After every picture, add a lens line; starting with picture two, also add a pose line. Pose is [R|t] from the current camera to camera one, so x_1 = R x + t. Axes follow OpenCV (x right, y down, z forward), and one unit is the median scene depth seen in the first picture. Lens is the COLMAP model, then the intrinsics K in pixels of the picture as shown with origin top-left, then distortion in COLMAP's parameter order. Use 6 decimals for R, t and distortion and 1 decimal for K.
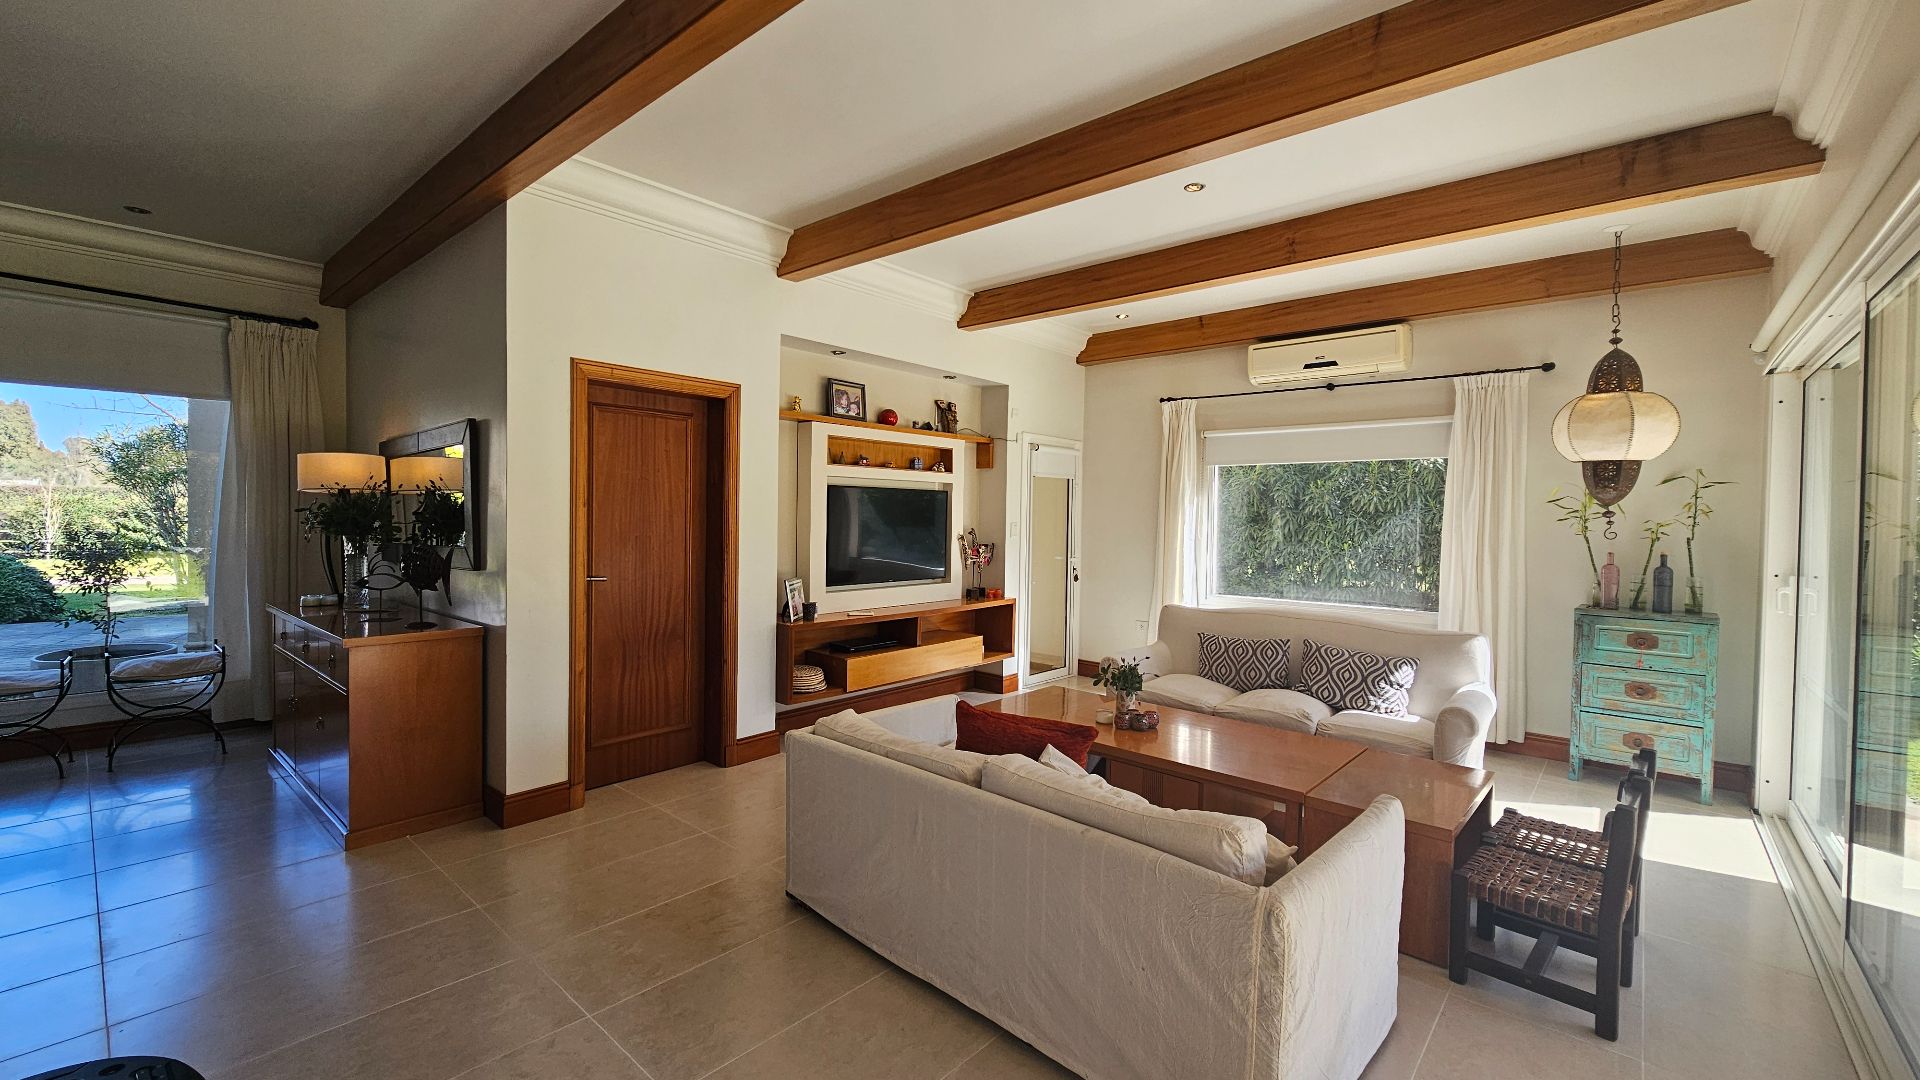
lens RADIAL K [[776.3, 0, 951.9], [0, 776.3, 541.1], [0, 0, 1]] dist [-0.001950, -0.000816]
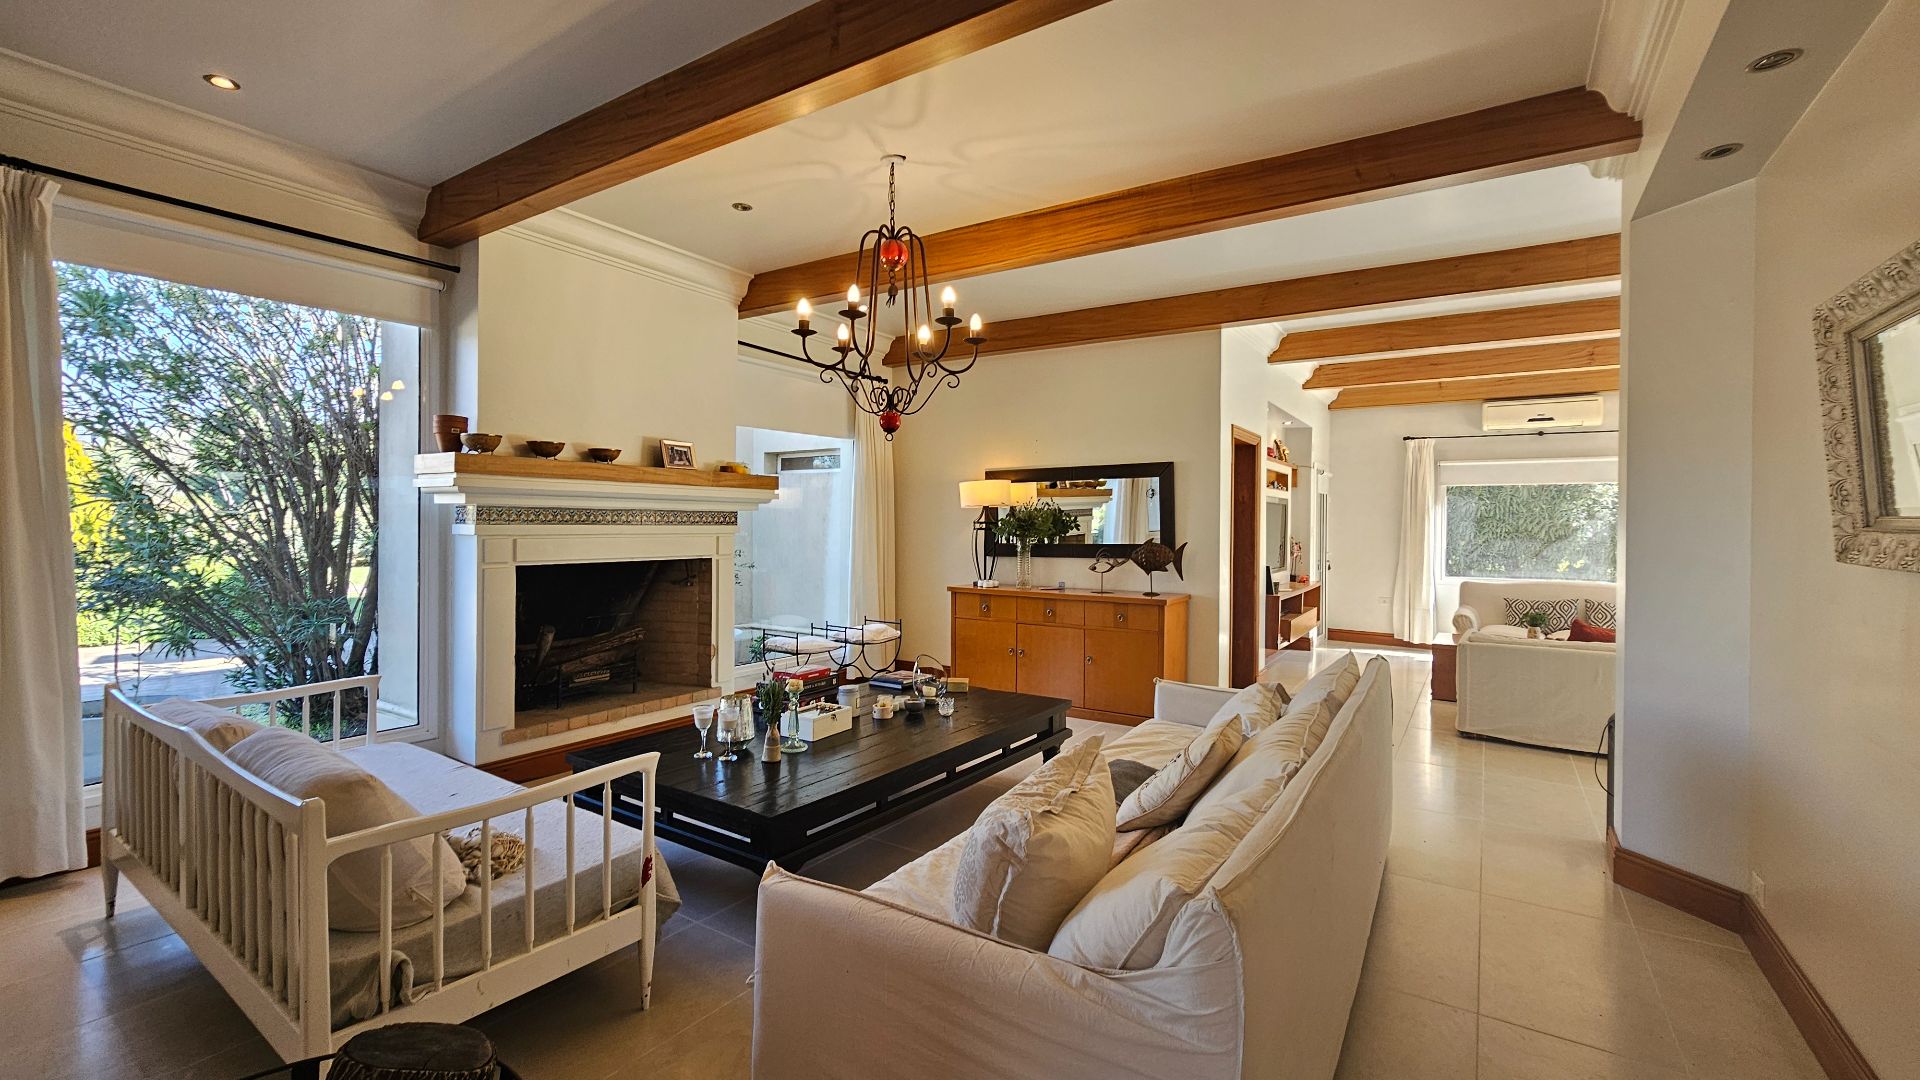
lens RADIAL K [[779.0, 0, 965.0], [0, 779.0, 533.4], [0, 0, 1]] dist [0.001473, -0.000179]
pose [[0.990737, -0.006977, 0.135615, -0.923073], [0.009441, 0.999802, -0.017530, 0.008658], [-0.135466, 0.018648, 0.990607, -0.370082]]
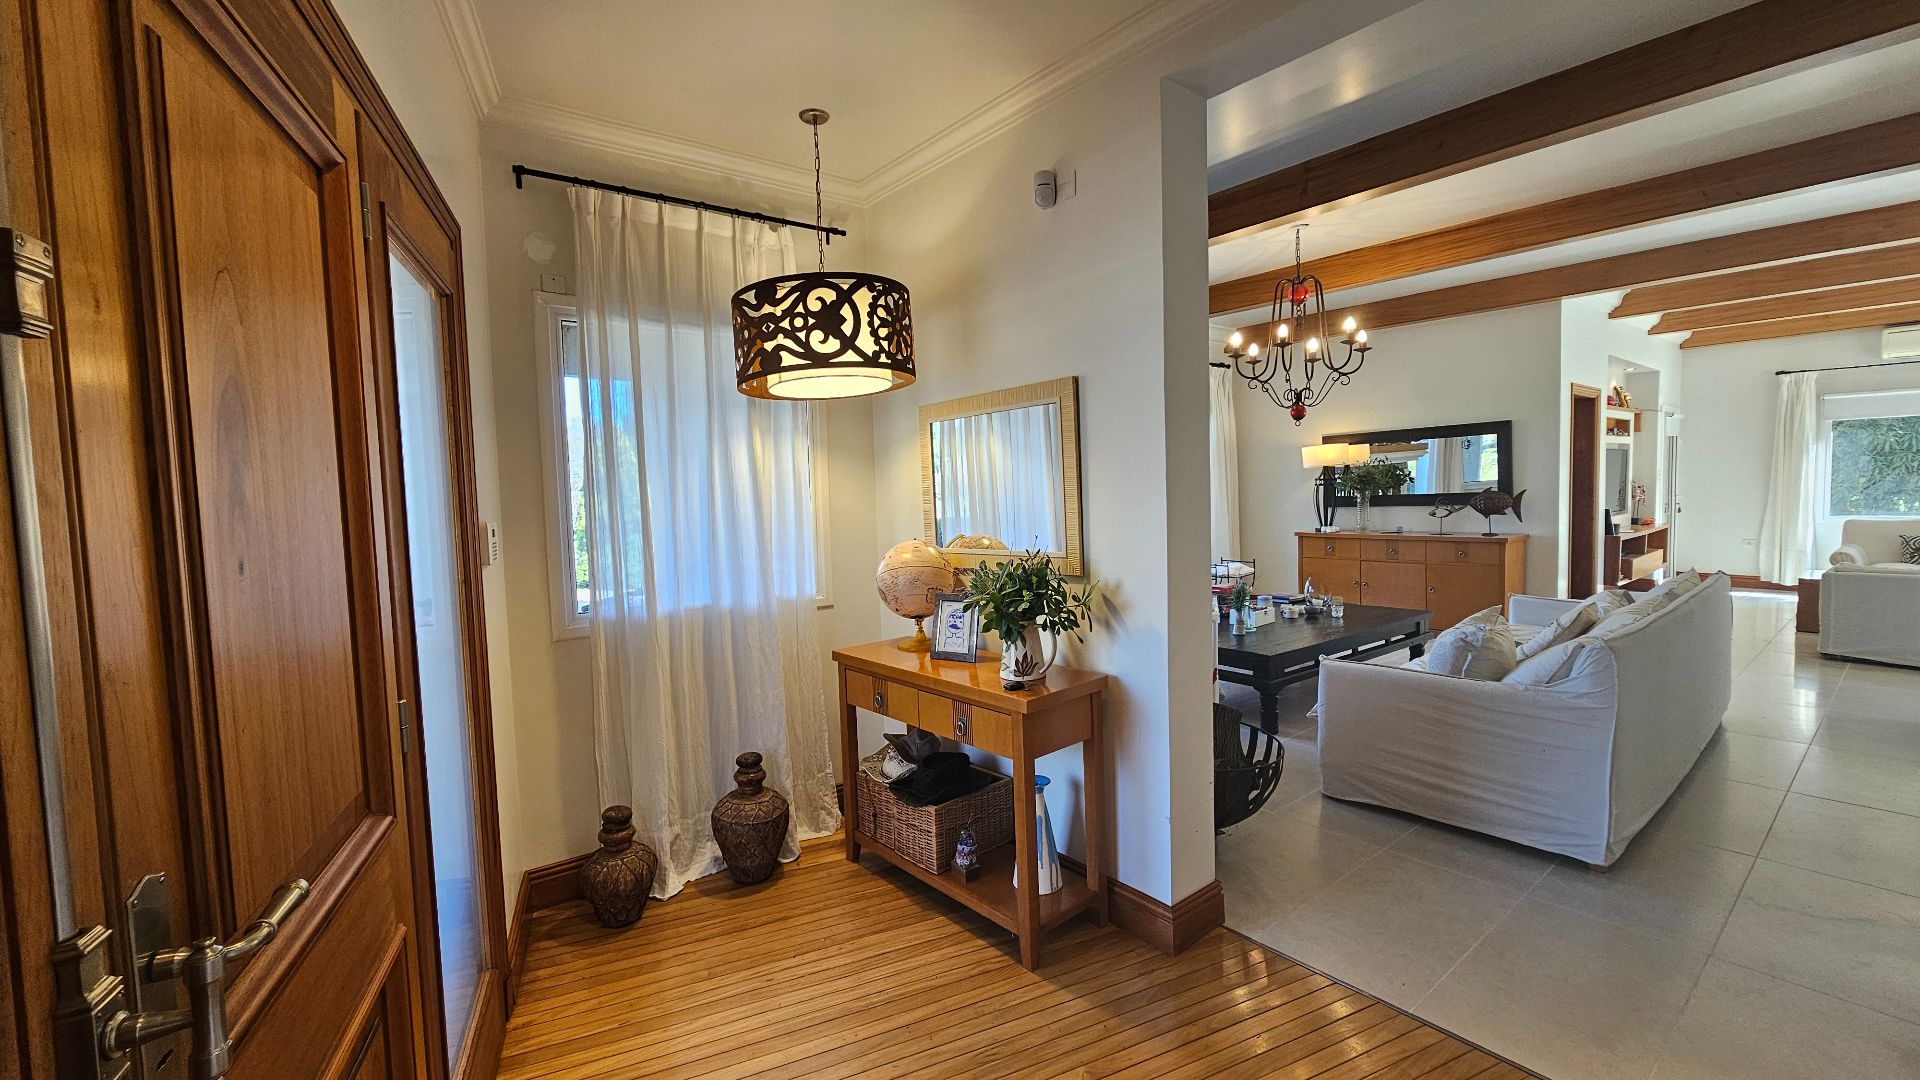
lens RADIAL K [[776.3, 0, 951.9], [0, 776.3, 541.1], [0, 0, 1]] dist [-0.001950, -0.000816]
pose [[0.982359, -0.031965, -0.184255, -1.172407], [0.038716, 0.998700, 0.033162, 0.011362], [0.182955, -0.039710, 0.982319, -0.774282]]
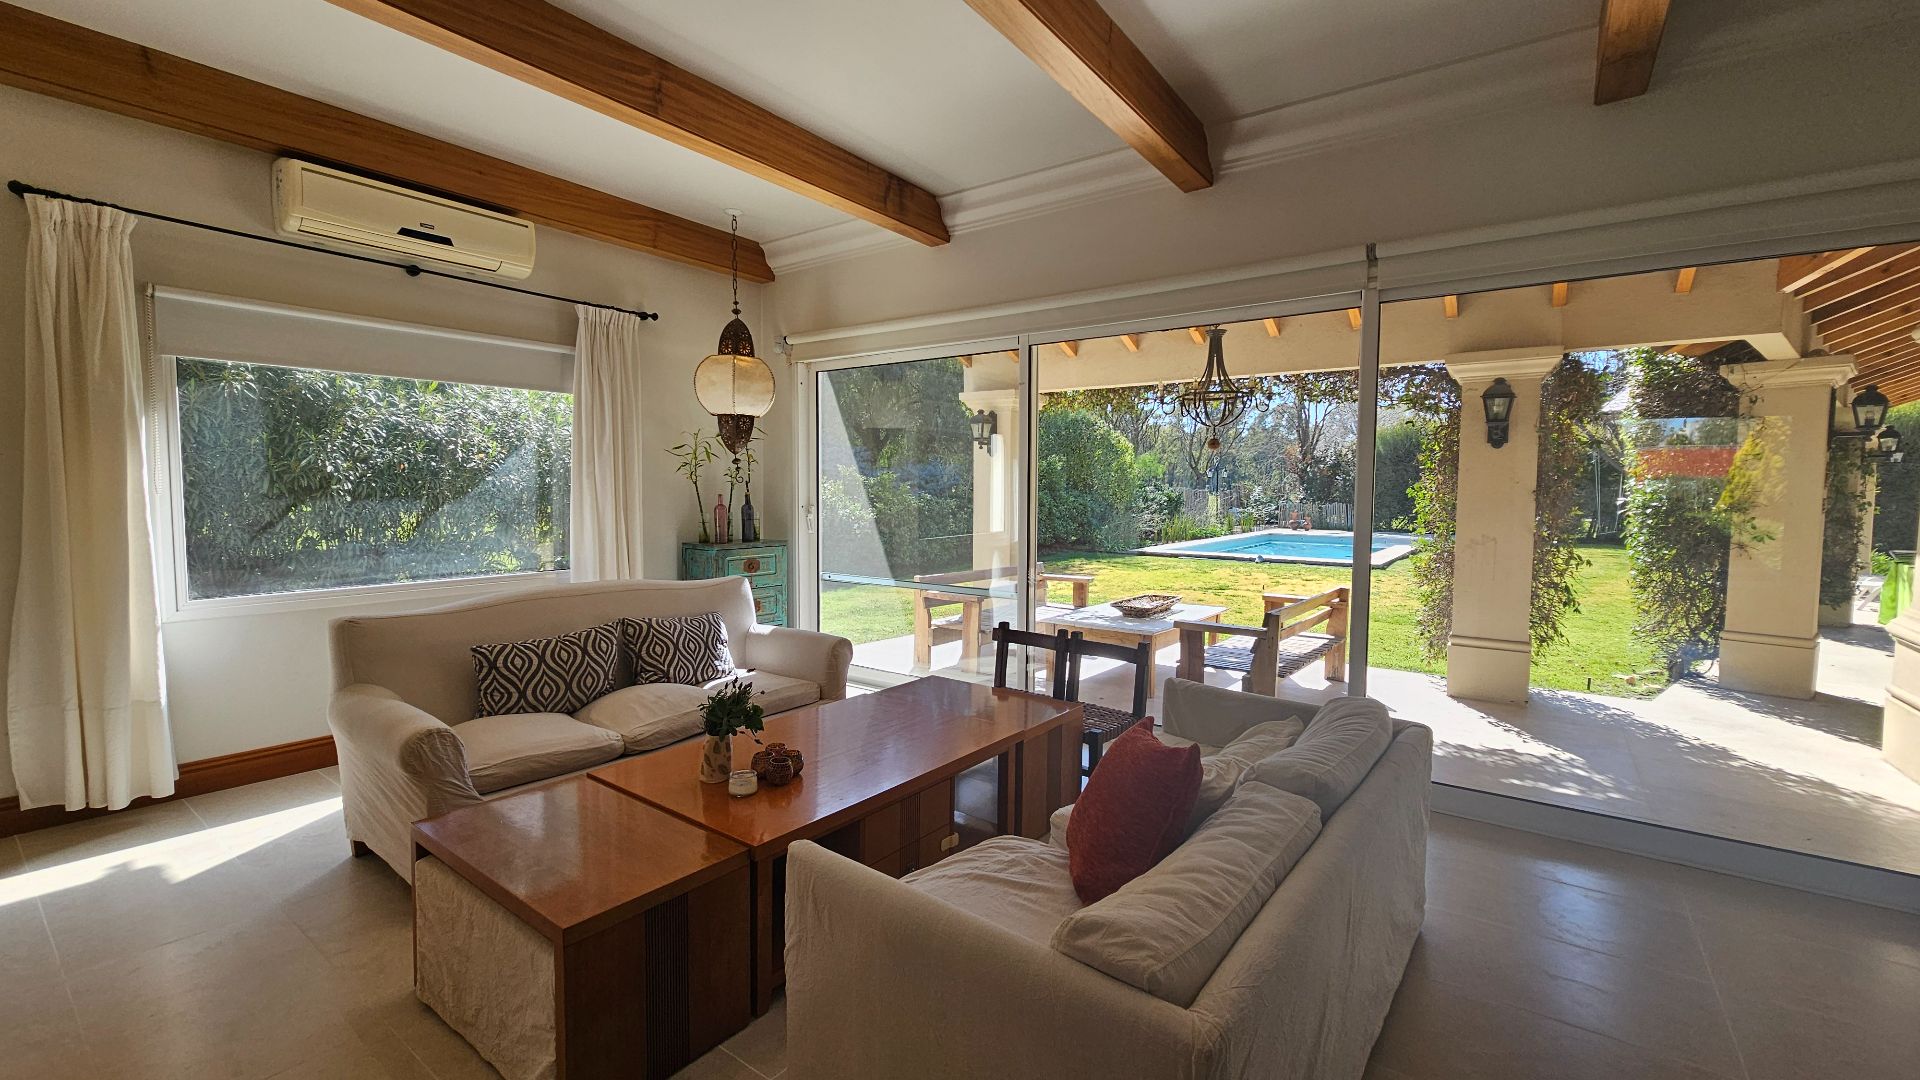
lens RADIAL K [[779.0, 0, 965.0], [0, 779.0, 533.4], [0, 0, 1]] dist [0.001473, -0.000179]
pose [[-0.092677, -0.077216, 0.992698, -0.308401], [0.020849, 0.996619, 0.079467, -0.010629], [-0.995478, 0.028062, -0.090754, 0.662517]]
